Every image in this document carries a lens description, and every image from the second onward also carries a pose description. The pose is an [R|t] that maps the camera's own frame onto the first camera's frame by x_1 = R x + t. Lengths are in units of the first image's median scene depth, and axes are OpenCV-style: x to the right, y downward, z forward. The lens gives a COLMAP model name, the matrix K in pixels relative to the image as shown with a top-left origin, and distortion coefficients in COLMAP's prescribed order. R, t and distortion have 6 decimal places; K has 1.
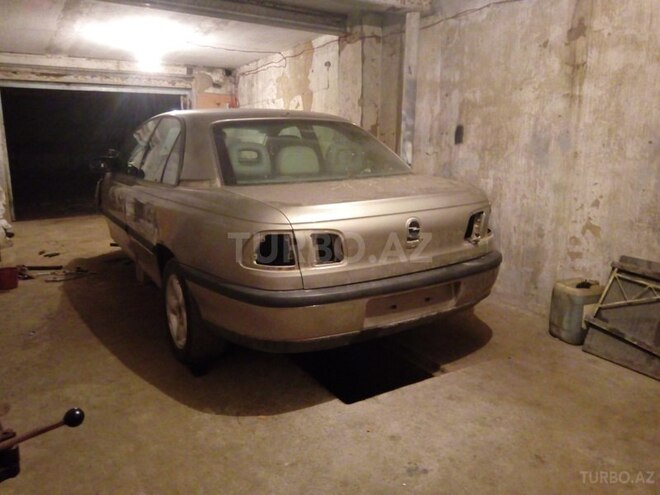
lens RADIAL K [[517.7, 0, 326.5], [0, 517.7, 247.9], [0, 0, 1]] dist [0.028924, -0.038559]
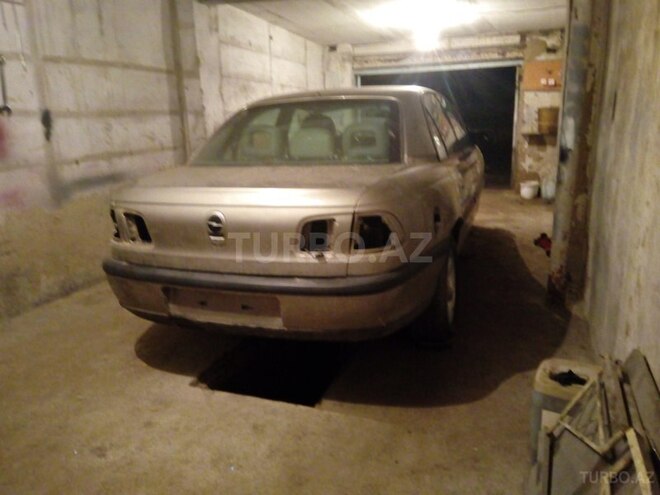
lens RADIAL K [[517.7, 0, 330.0], [0, 517.7, 246.8], [0, 0, 1]] dist [0.028924, -0.038559]
pose [[0.608179, 0.176174, -0.774003, 0.822257], [-0.136885, 0.983730, 0.116353, -0.107814], [0.781909, 0.035186, 0.622399, 0.486247]]
